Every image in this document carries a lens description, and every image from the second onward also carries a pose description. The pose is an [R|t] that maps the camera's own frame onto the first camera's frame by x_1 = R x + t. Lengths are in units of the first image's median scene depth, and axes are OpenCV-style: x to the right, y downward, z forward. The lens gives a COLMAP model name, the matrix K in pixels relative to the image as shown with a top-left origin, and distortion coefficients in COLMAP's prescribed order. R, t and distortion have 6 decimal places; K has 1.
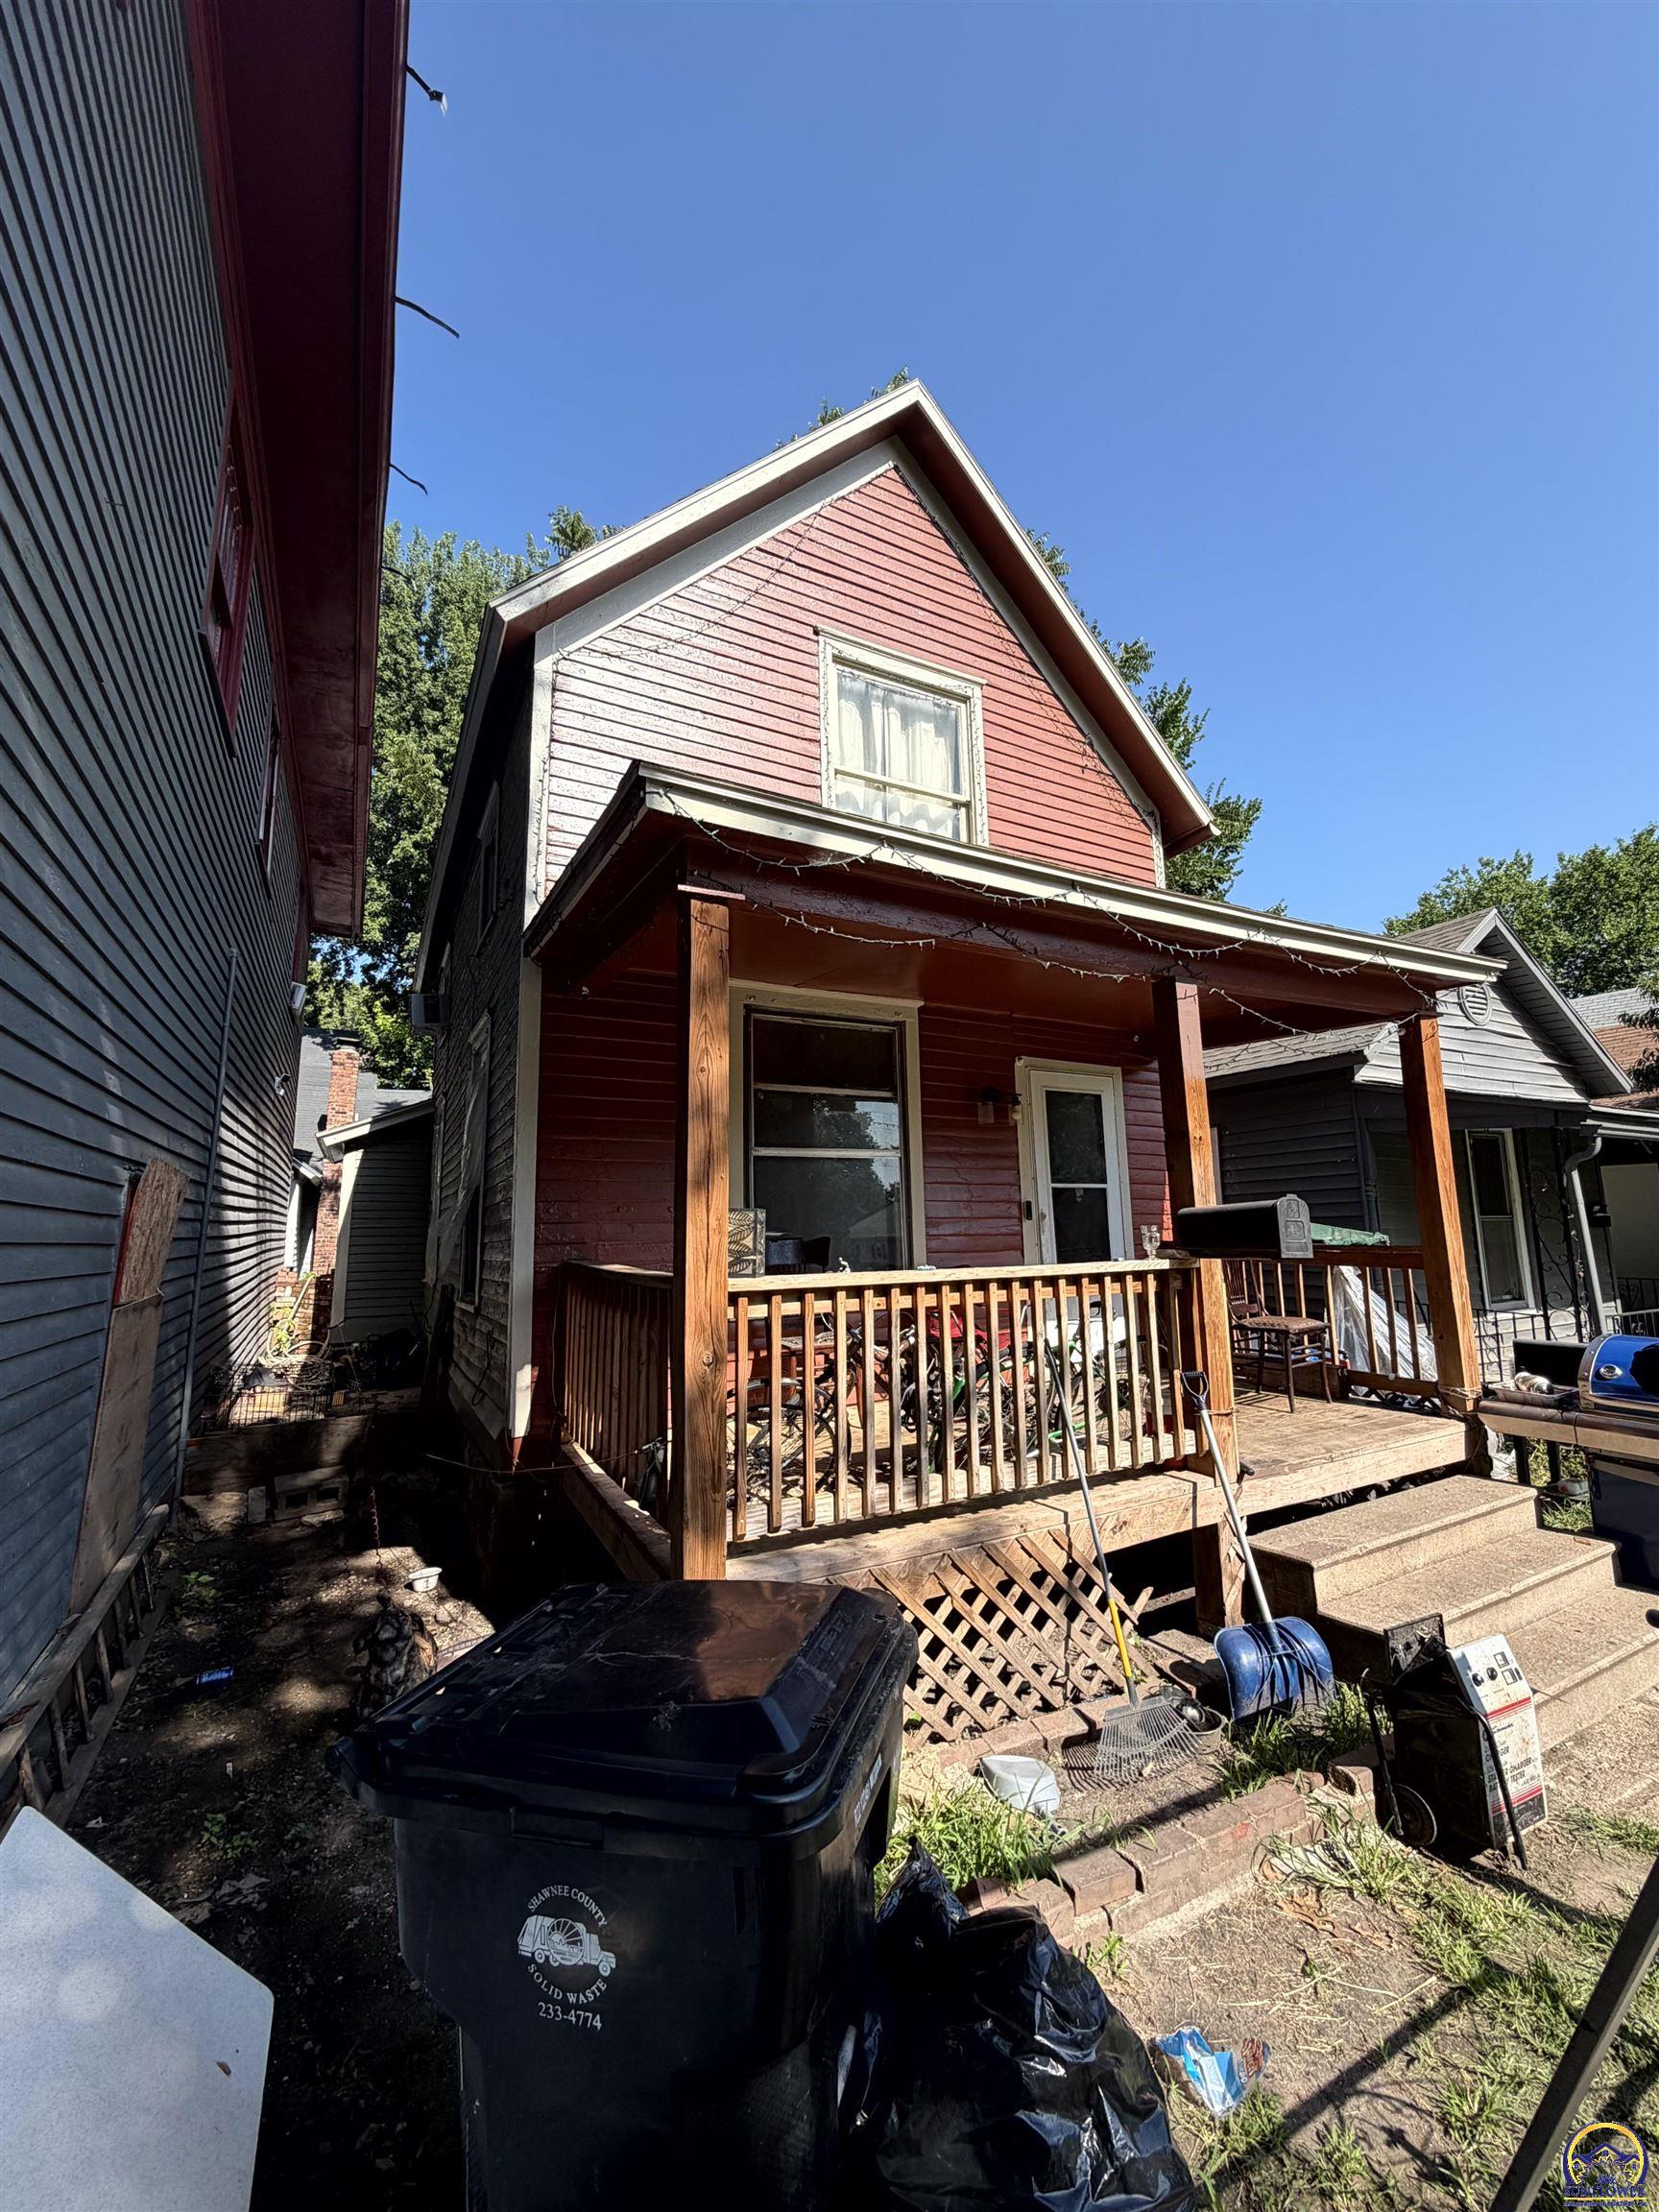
lens RADIAL K [[891.2, 0, 825.3], [0, 891.2, 1105.8], [0, 0, 1]] dist [0.002131, 0.000209]
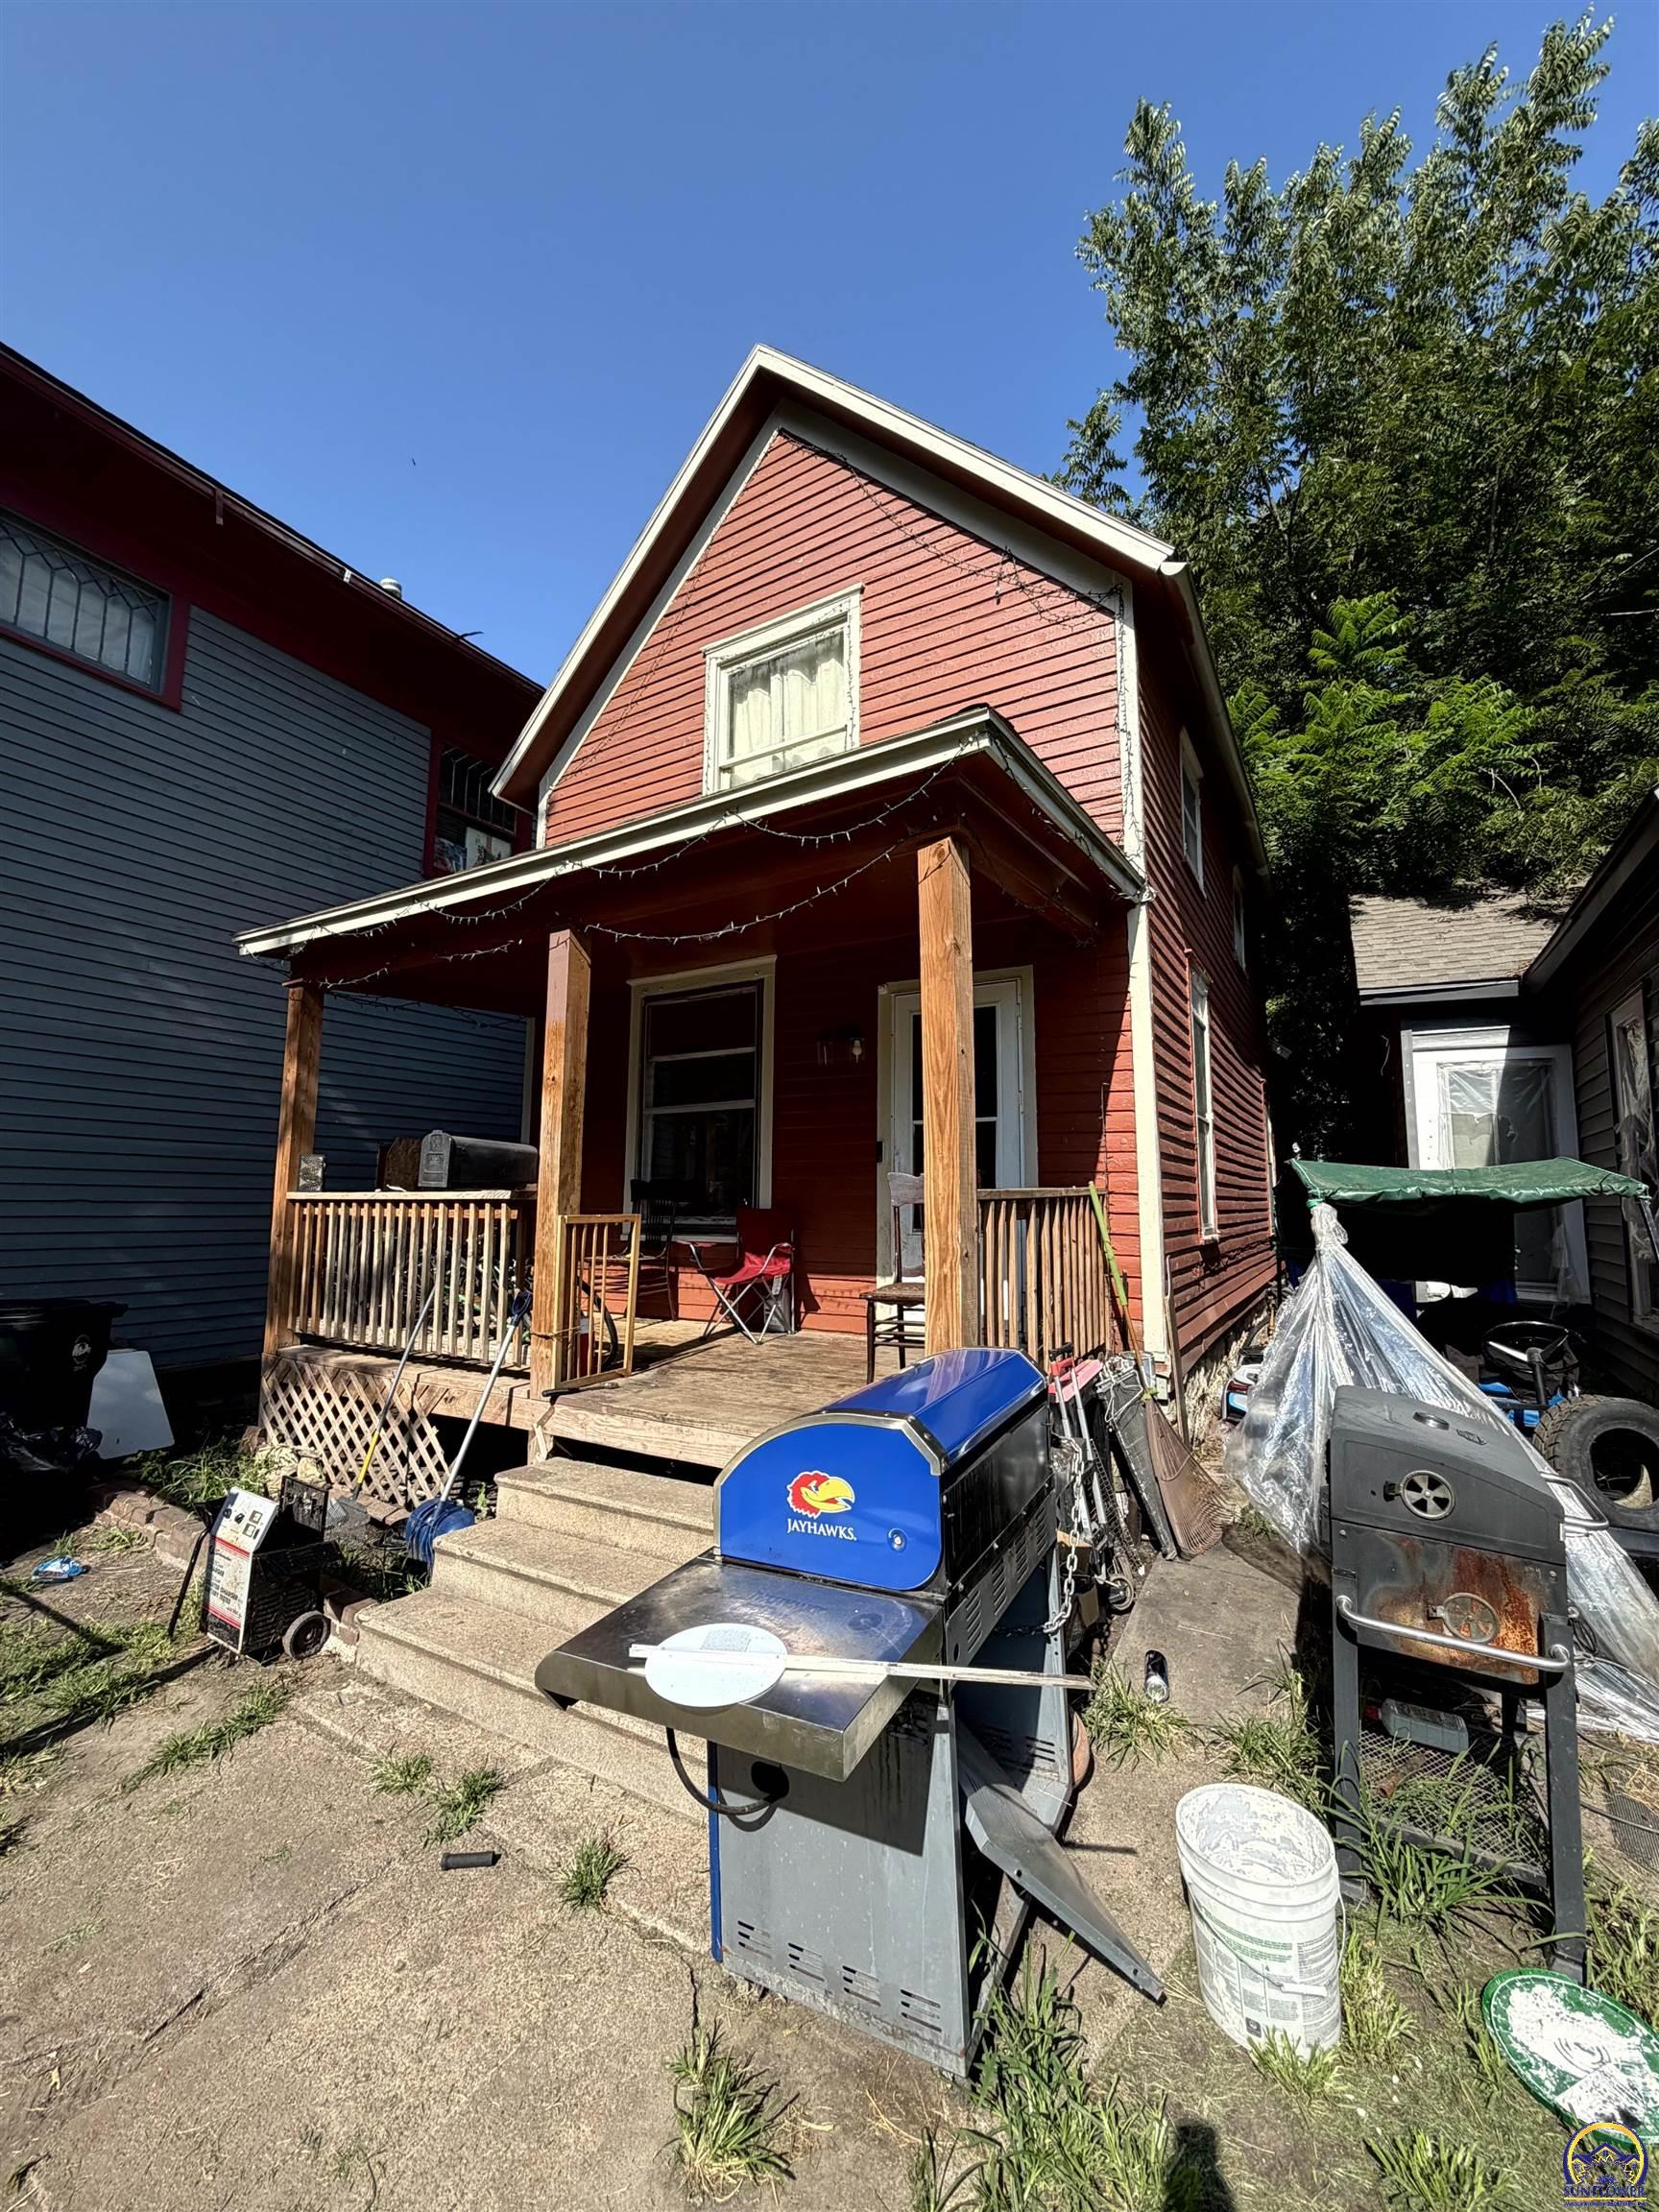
lens RADIAL K [[891.2, 0, 818.1], [0, 891.2, 1106.9], [0, 0, 1]] dist [0.002131, 0.000209]
pose [[0.512051, -0.074057, -0.855757, 1.490568], [0.107627, 0.993956, -0.021618, 0.127363], [0.852186, -0.081033, 0.516927, 0.725038]]
